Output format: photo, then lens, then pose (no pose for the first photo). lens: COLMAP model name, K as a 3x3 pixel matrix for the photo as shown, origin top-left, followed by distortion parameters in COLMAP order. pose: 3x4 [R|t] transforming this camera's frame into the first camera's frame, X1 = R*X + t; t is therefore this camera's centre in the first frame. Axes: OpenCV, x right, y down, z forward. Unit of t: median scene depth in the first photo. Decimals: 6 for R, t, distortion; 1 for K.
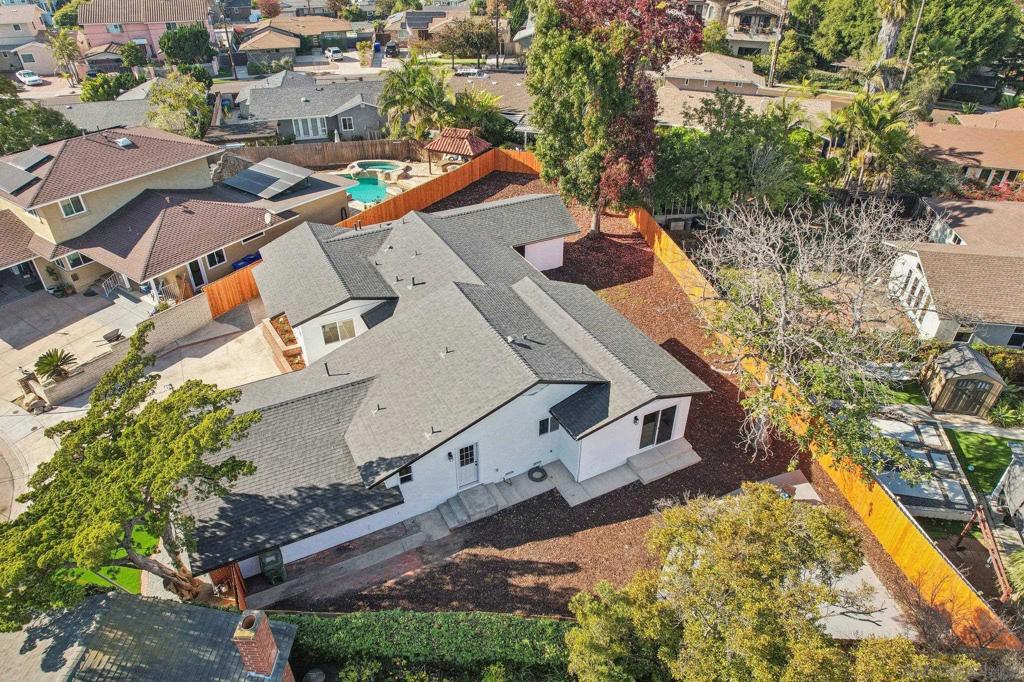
lens RADIAL K [[669.6, 0, 509.5], [0, 669.6, 341.3], [0, 0, 1]] dist [-0.079504, 0.073027]
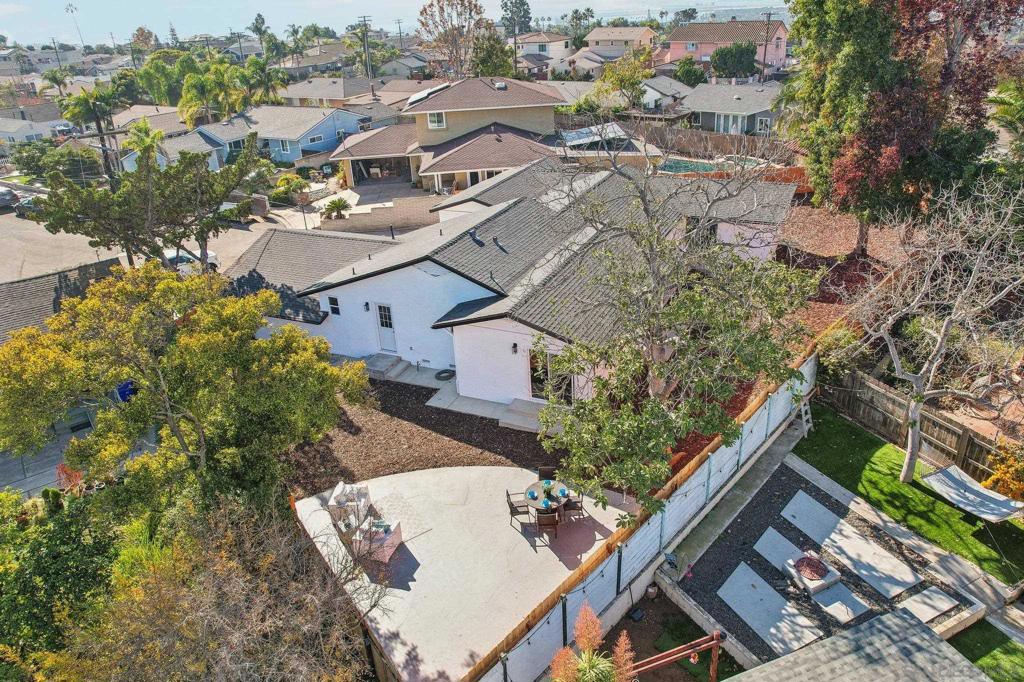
lens RADIAL K [[716.4, 0, 530.0], [0, 716.4, 338.4], [0, 0, 1]] dist [-0.096569, 0.090420]
pose [[0.624287, 0.317827, -0.713619, 0.617058], [-0.394894, 0.916581, 0.062760, 0.028794], [0.674036, 0.242624, 0.697717, 0.259706]]
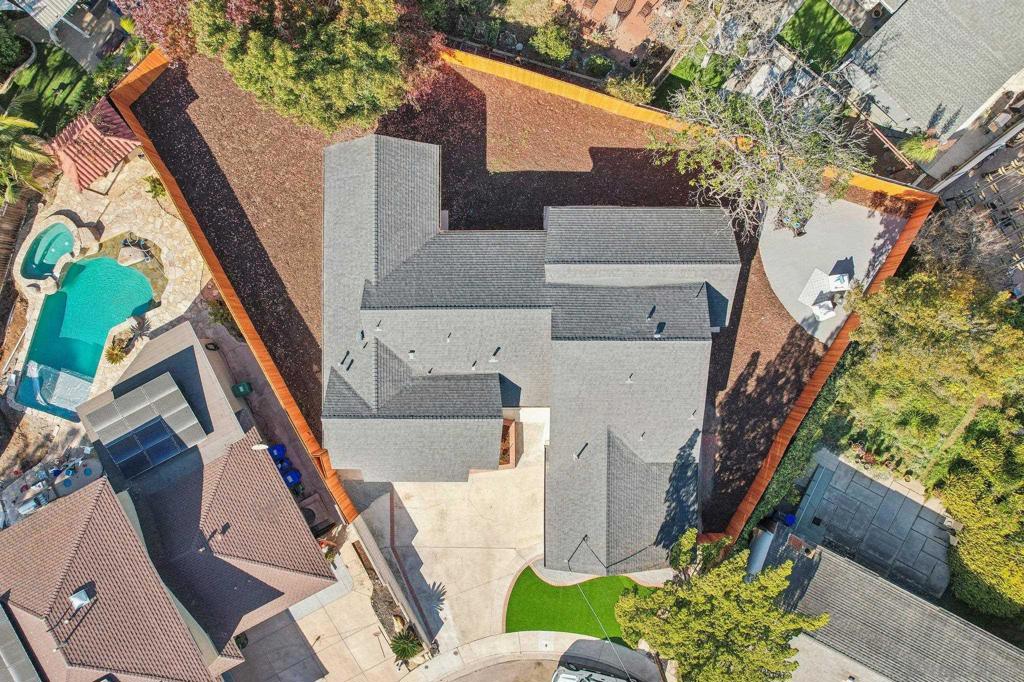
lens RADIAL K [[669.6, 0, 509.5], [0, 669.6, 341.3], [0, 0, 1]] dist [-0.079504, 0.073027]
pose [[0.450529, -0.892584, -0.017827, -0.077786], [0.509333, 0.240582, 0.826257, -0.869760], [-0.733215, -0.381333, 0.563011, 0.341463]]
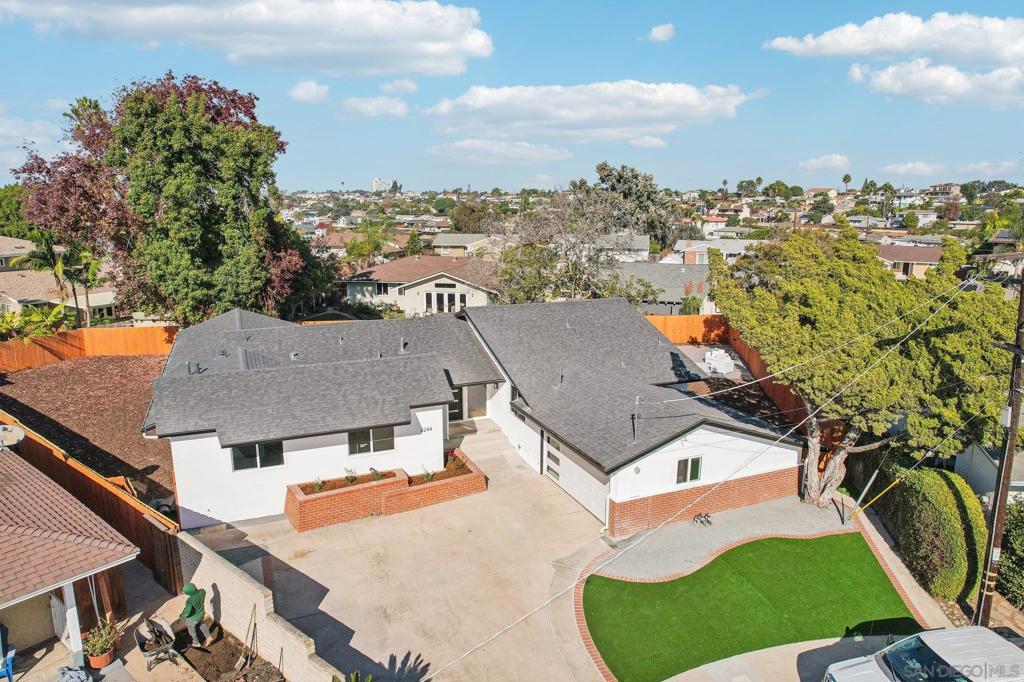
lens RADIAL K [[669.6, 0, 509.5], [0, 669.6, 341.3], [0, 0, 1]] dist [-0.079504, 0.073027]
pose [[0.075145, -0.206341, 0.975590, -0.859610], [0.551311, 0.823827, 0.131778, -0.108926], [-0.830908, 0.527952, 0.175665, 0.662083]]
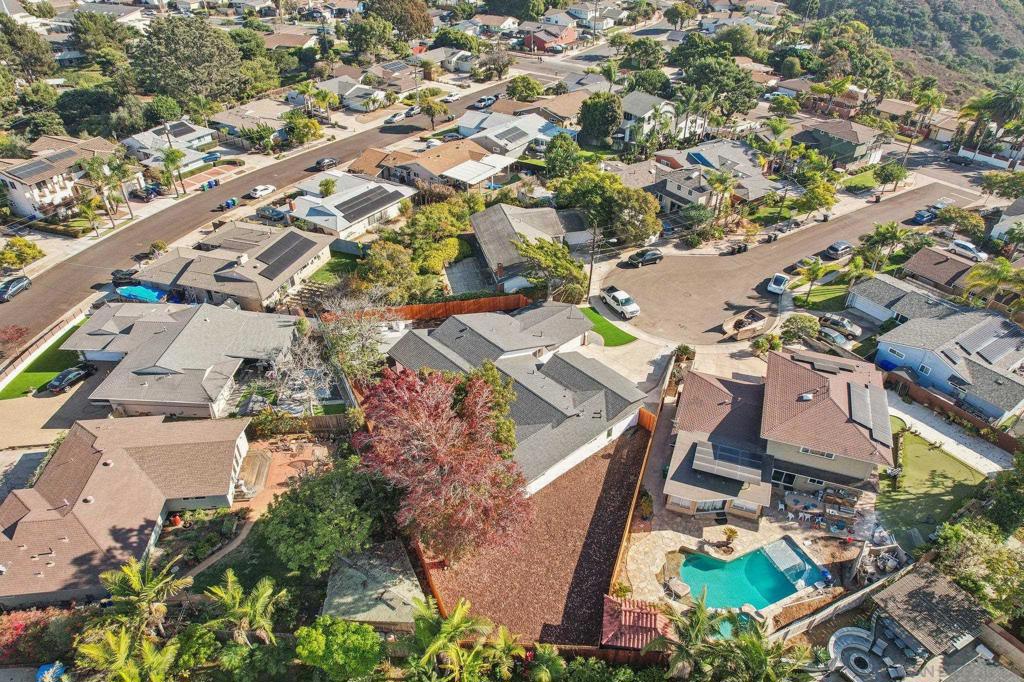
lens RADIAL K [[669.6, 0, 509.5], [0, 669.6, 341.3], [0, 0, 1]] dist [-0.079504, 0.073027]
pose [[-0.966971, 0.146224, -0.208772, 0.278530], [-0.143620, 0.364097, 0.920221, -1.676803], [0.210572, 0.919811, -0.331071, 1.382307]]
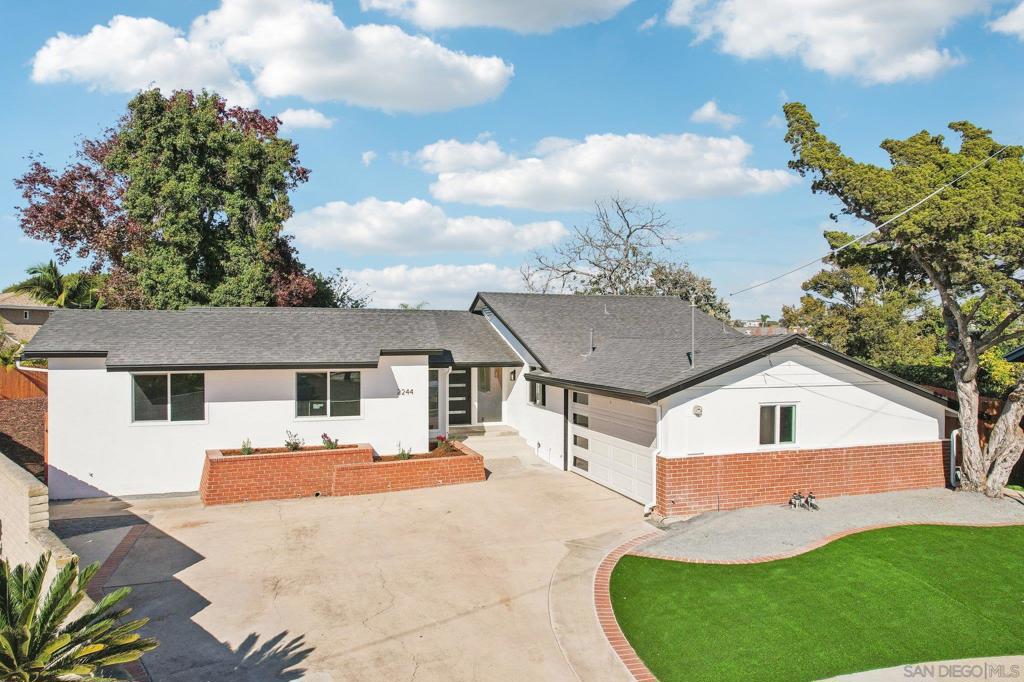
lens RADIAL K [[669.6, 0, 509.5], [0, 669.6, 341.3], [0, 0, 1]] dist [-0.079504, 0.073027]
pose [[0.163052, -0.006307, 0.986597, -0.715556], [0.546174, 0.833354, -0.084937, 0.047693], [-0.821649, 0.552703, 0.139325, 0.737645]]
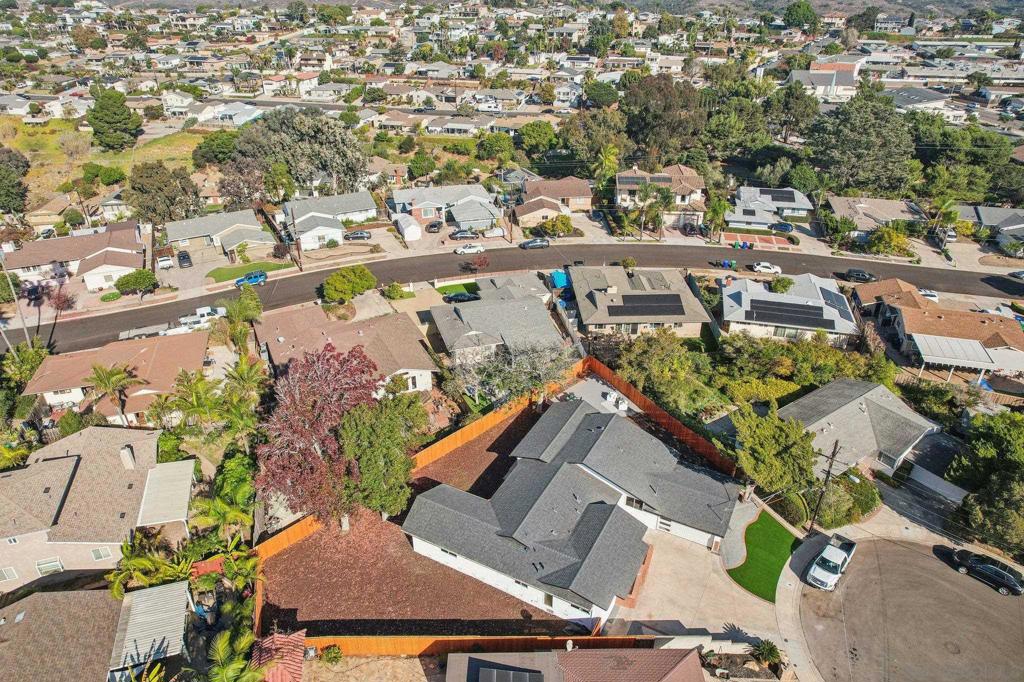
lens RADIAL K [[669.6, 0, 509.5], [0, 669.6, 341.3], [0, 0, 1]] dist [-0.079504, 0.073027]
pose [[-0.573293, -0.407436, 0.710866, -0.978329], [0.454882, 0.563341, 0.689731, -1.401487], [-0.681482, 0.718778, -0.137624, 0.956796]]
